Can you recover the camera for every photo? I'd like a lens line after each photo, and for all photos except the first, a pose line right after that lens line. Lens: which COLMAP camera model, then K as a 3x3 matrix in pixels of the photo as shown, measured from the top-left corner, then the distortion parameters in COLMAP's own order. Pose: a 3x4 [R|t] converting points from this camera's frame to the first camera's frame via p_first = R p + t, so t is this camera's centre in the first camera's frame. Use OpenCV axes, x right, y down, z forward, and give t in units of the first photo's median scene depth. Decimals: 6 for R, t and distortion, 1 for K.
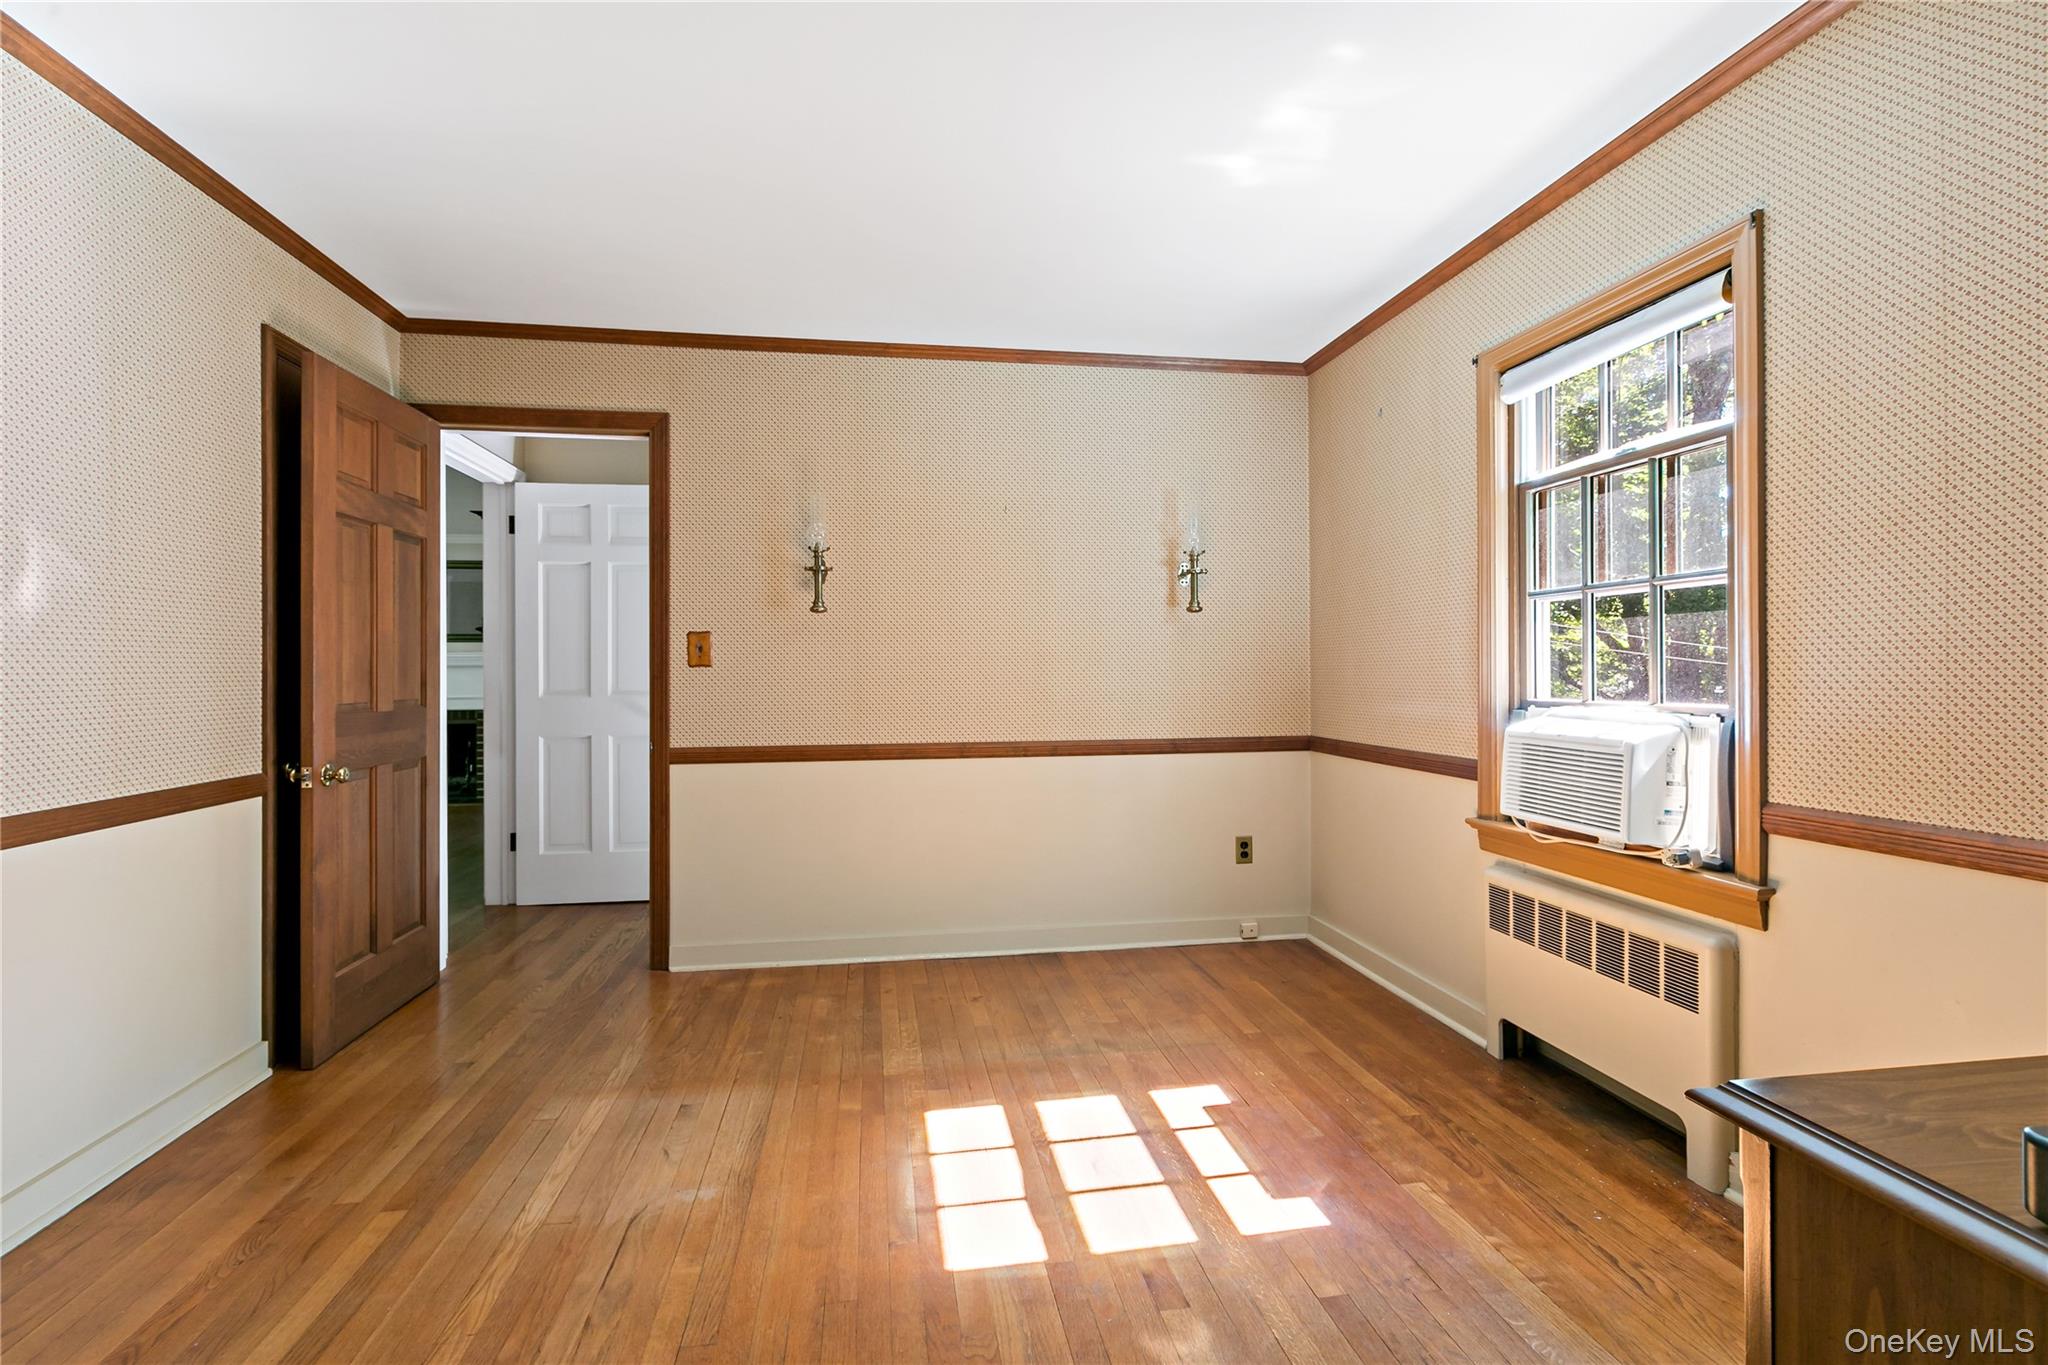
lens RADIAL K [[913.4, 0, 1013.0], [0, 913.4, 648.1], [0, 0, 1]] dist [-0.002141, 0.000185]
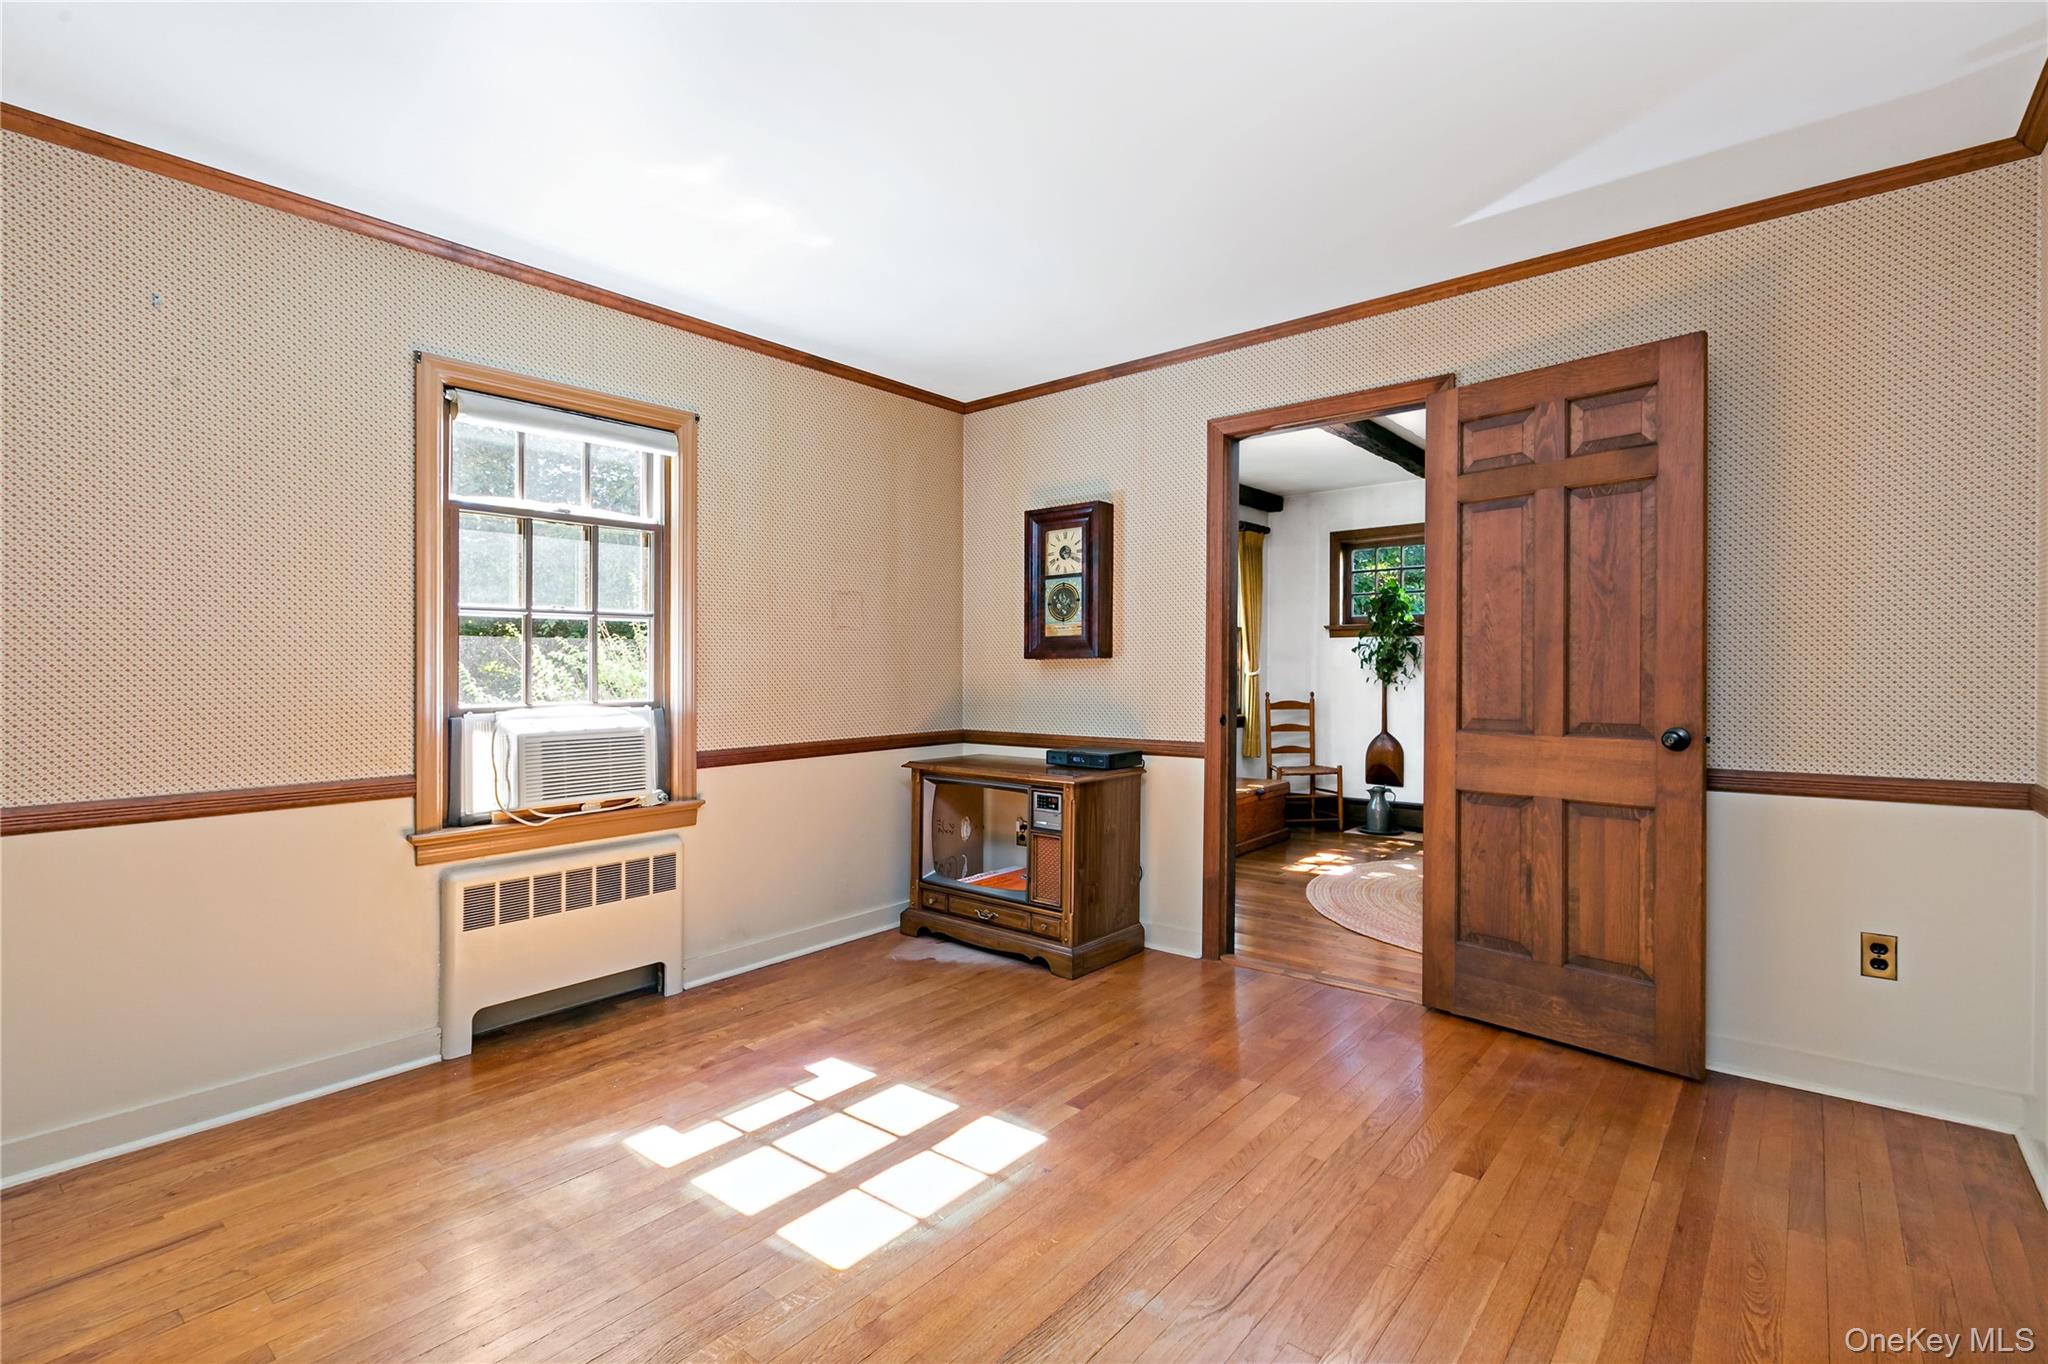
lens RADIAL K [[913.4, 0, 1021.4], [0, 913.4, 681.7], [0, 0, 1]] dist [-0.002141, 0.000185]
pose [[-0.648893, -0.009772, 0.760817, -0.767613], [-0.011474, 0.999929, 0.003057, 0.019405], [-0.760793, -0.006746, -0.648959, 1.390170]]
